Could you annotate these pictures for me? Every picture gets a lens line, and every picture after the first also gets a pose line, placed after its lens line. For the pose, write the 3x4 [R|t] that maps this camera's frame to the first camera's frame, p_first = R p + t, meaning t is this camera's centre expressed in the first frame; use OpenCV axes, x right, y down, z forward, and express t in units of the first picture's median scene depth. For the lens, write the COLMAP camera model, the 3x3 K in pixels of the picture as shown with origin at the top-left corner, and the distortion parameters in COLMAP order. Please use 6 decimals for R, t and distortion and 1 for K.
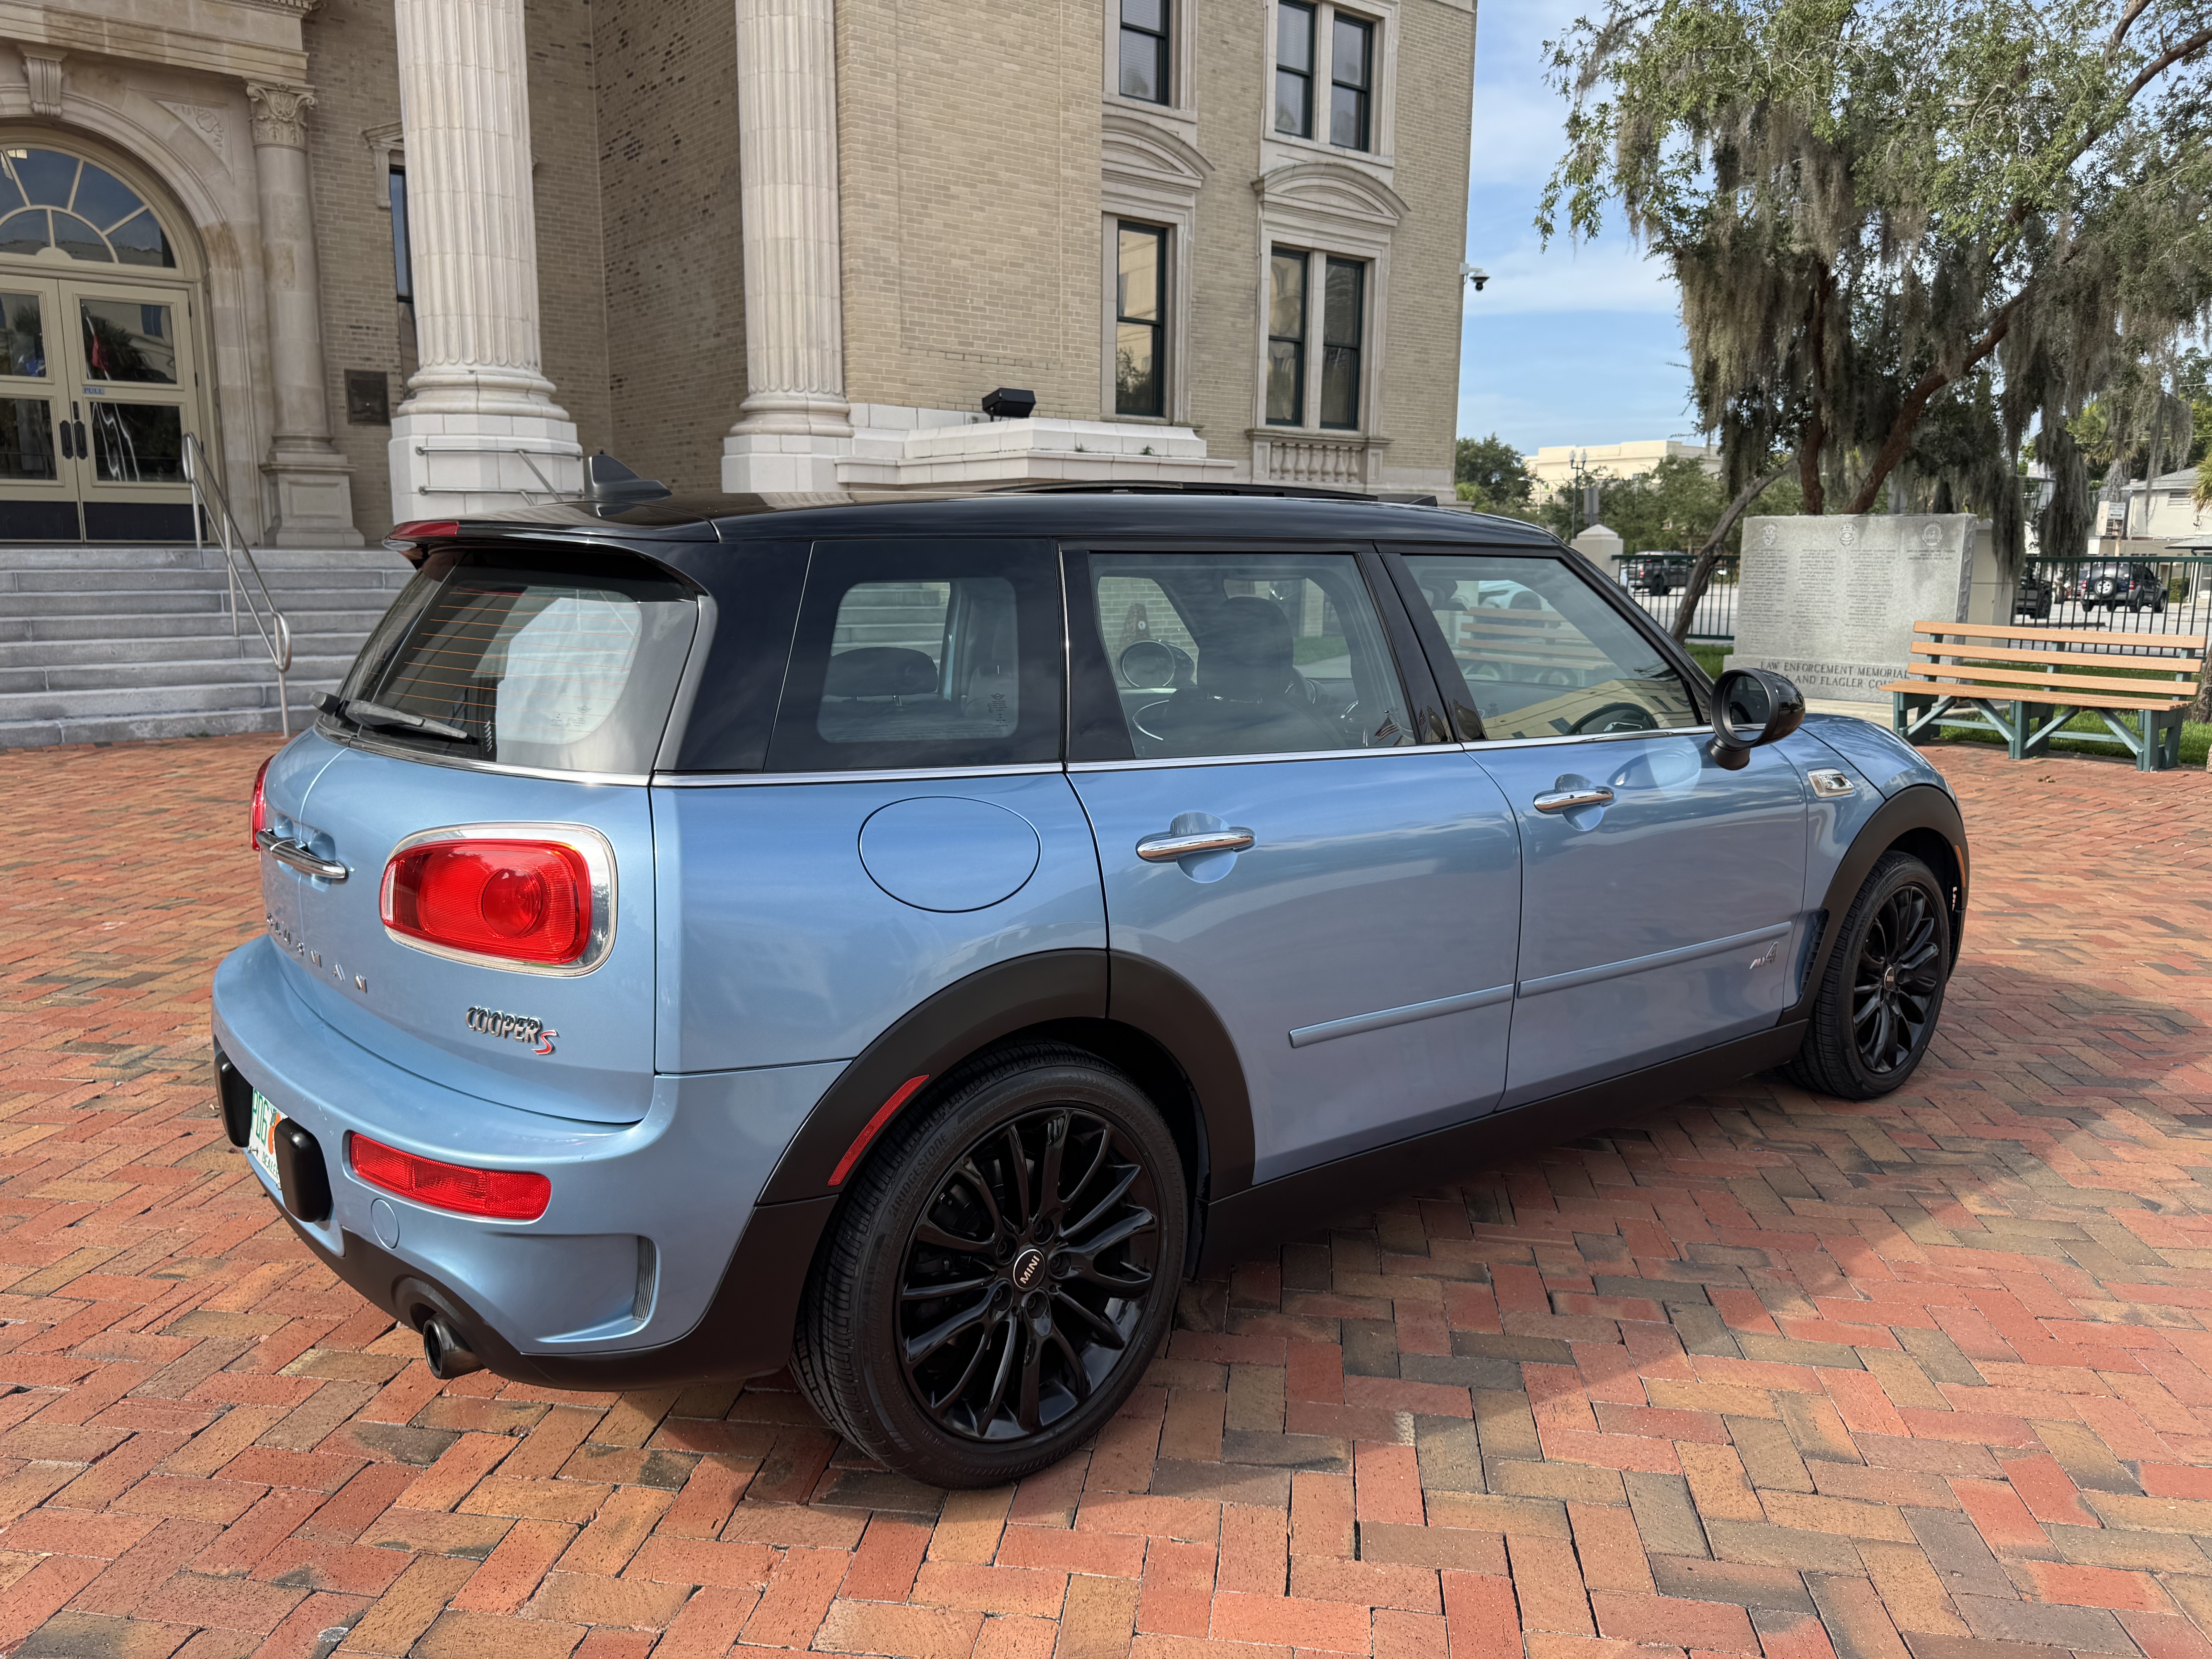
lens RADIAL K [[1575.9, 0, 1088.1], [0, 1575.9, 840.8], [0, 0, 1]] dist [0.021009, -0.027928]
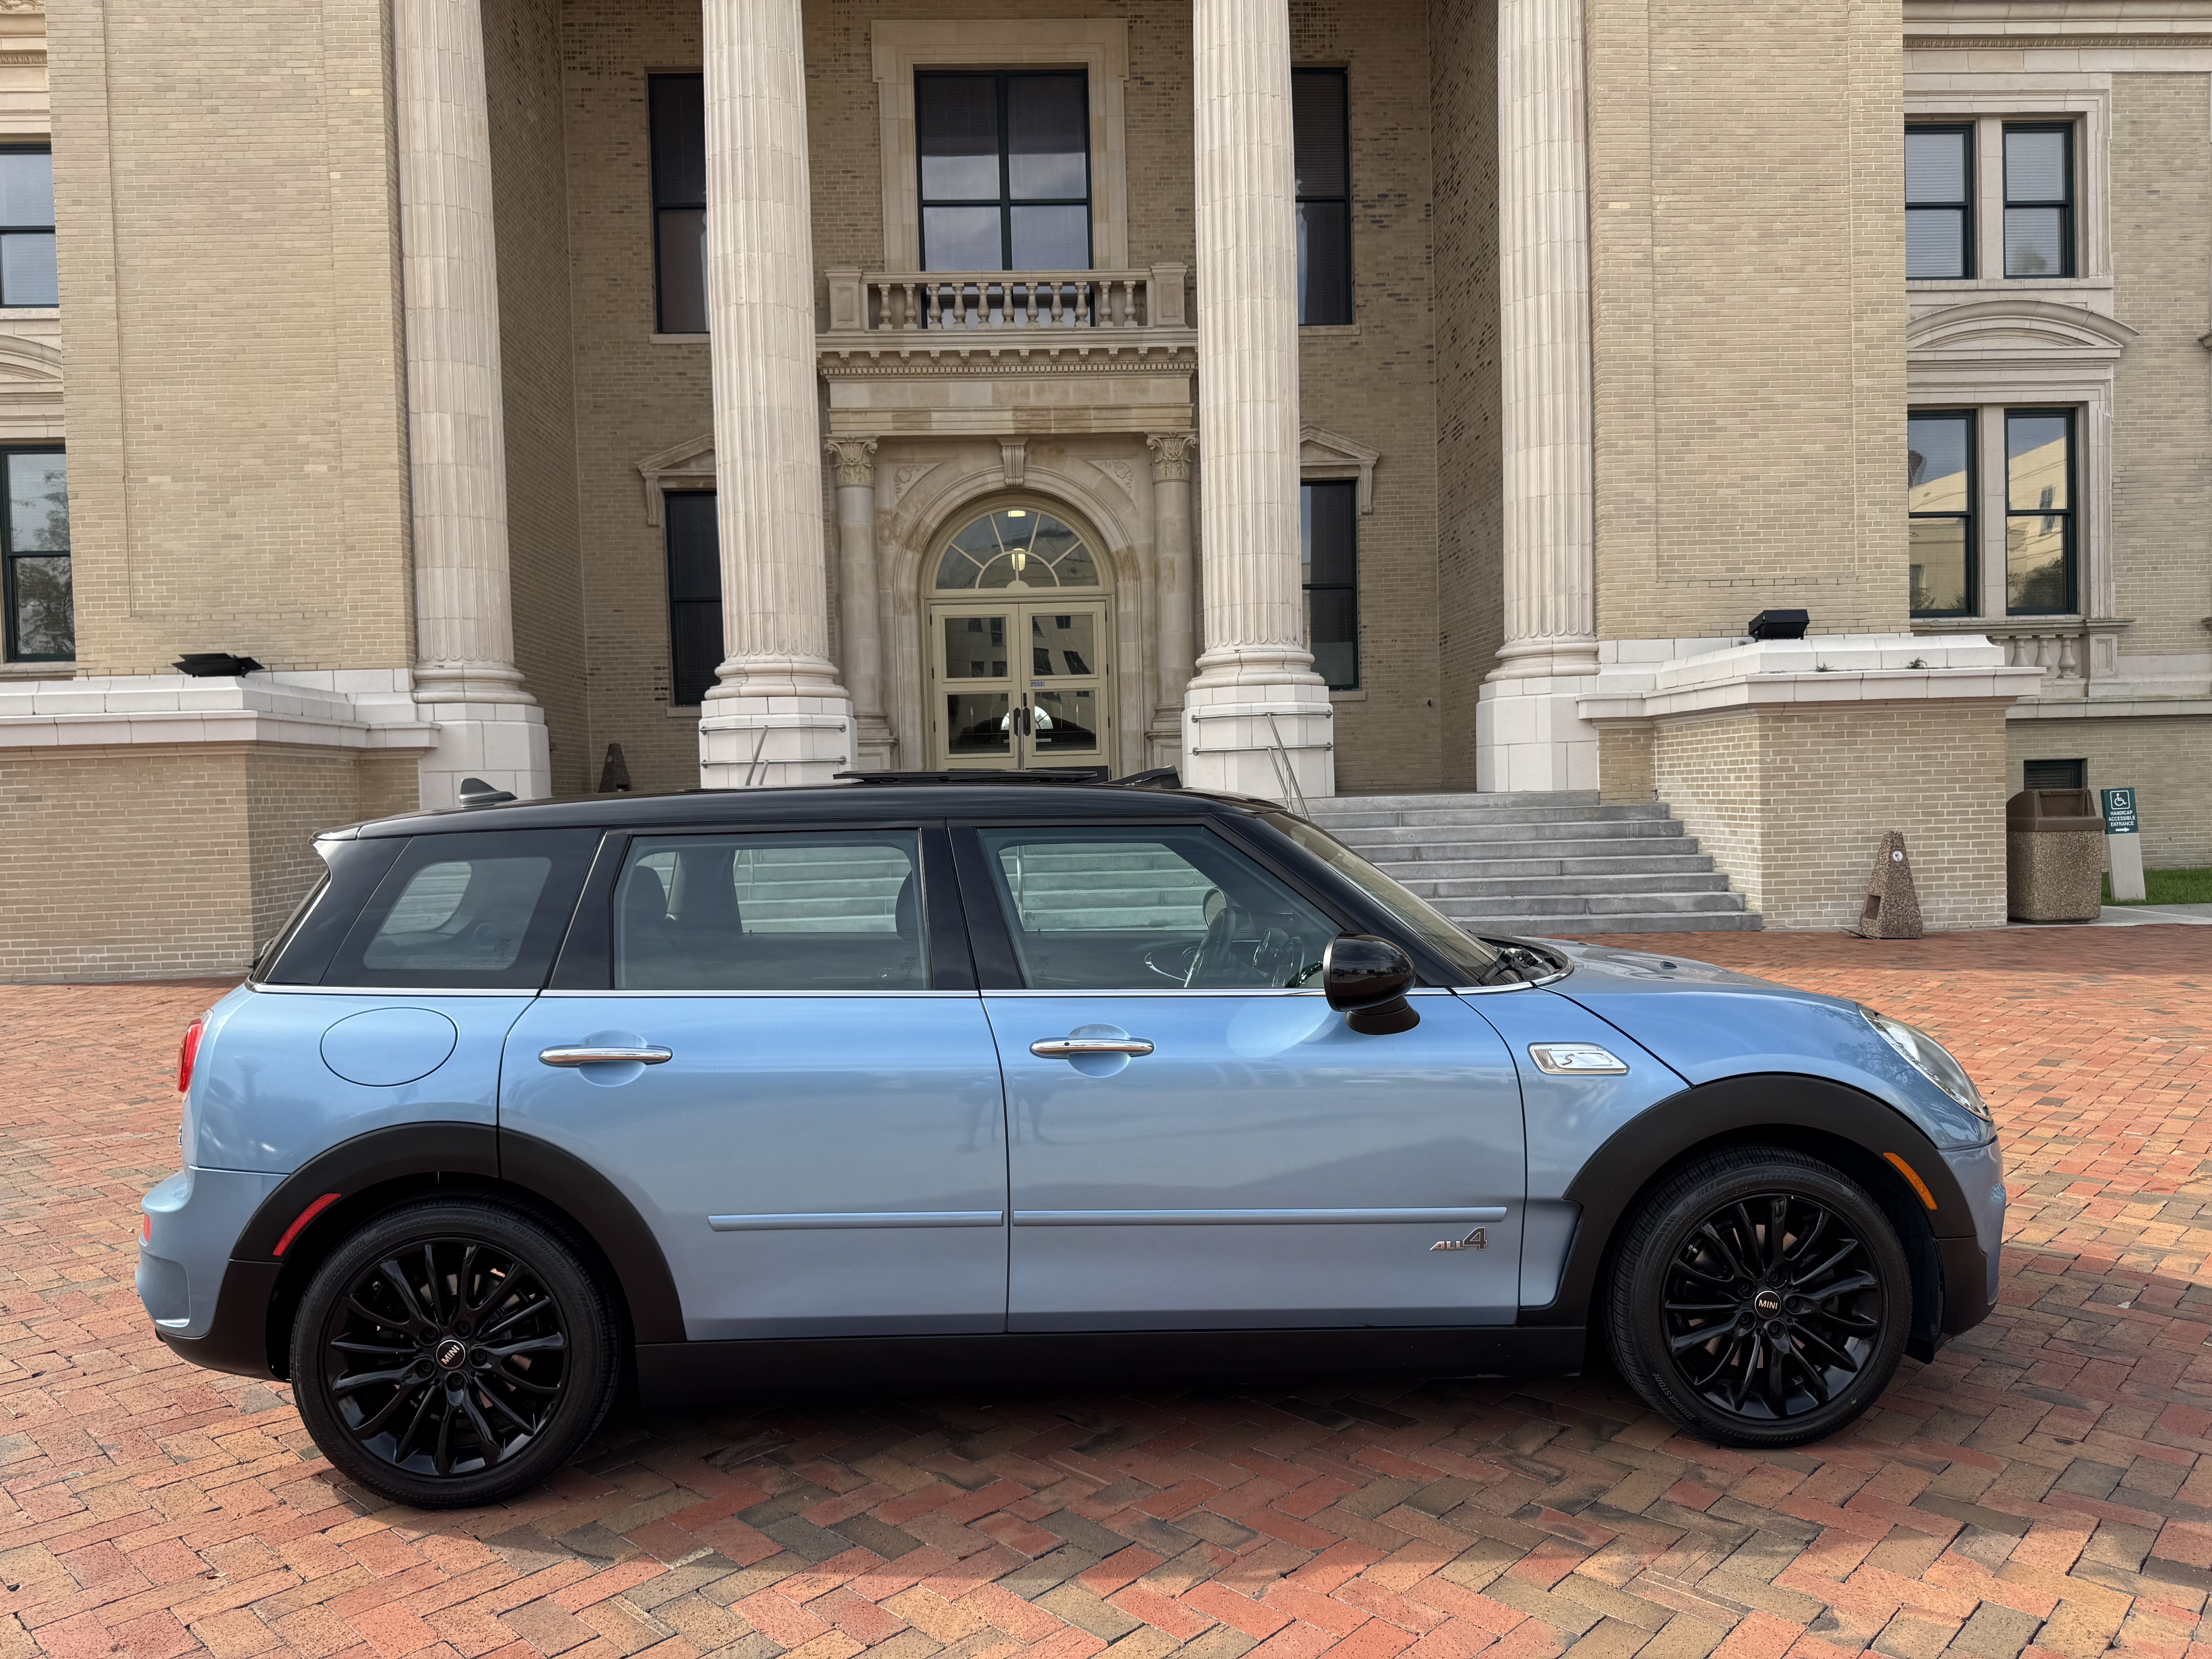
lens RADIAL K [[1549.6, 0, 1098.7], [0, 1549.6, 843.1], [0, 0, 1]] dist [0.149493, -0.253337]
pose [[0.809359, -0.009481, -0.587237, 0.182892], [-0.073529, 0.990367, -0.117329, -0.007915], [0.582693, 0.138140, 0.800866, 0.021567]]
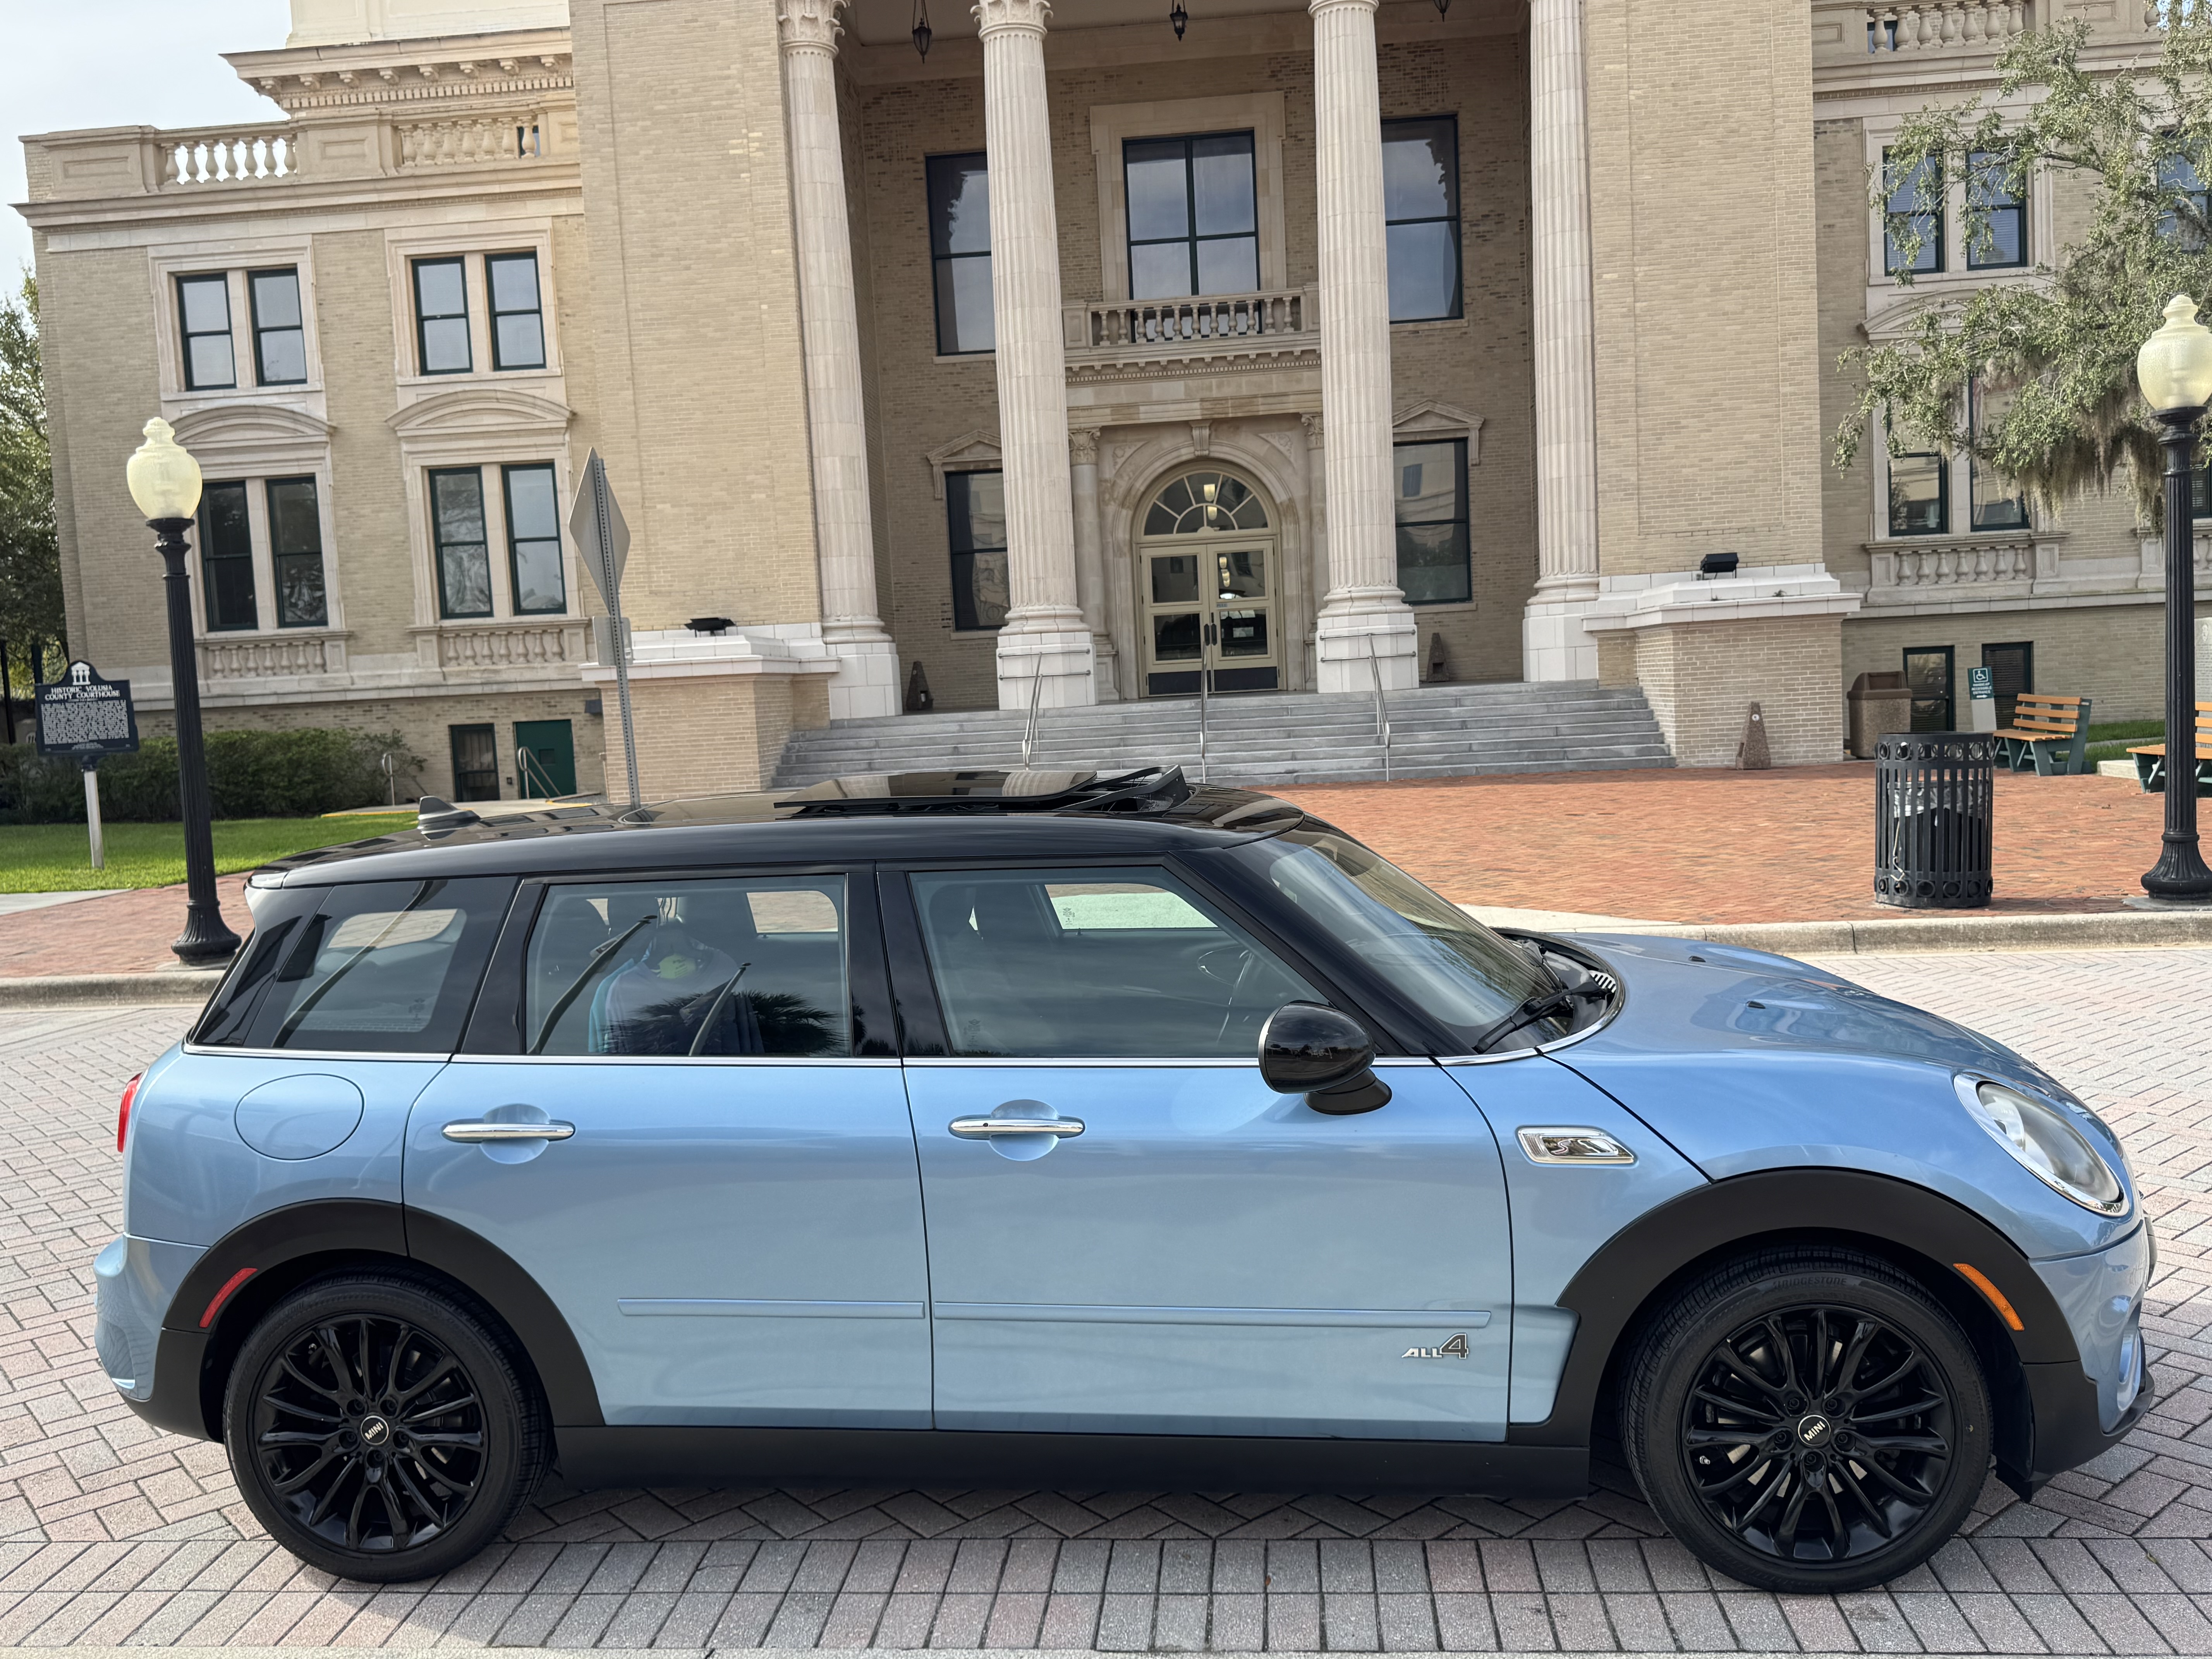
lens RADIAL K [[1825.6, 0, 1106.0], [0, 1825.6, 829.5], [0, 0, 1]] dist [0.173242, -0.349116]
pose [[0.732686, 0.007930, -0.680520, 0.703770], [-0.066335, 0.996003, -0.059814, 0.094818], [0.677326, 0.088967, 0.730284, -0.572628]]
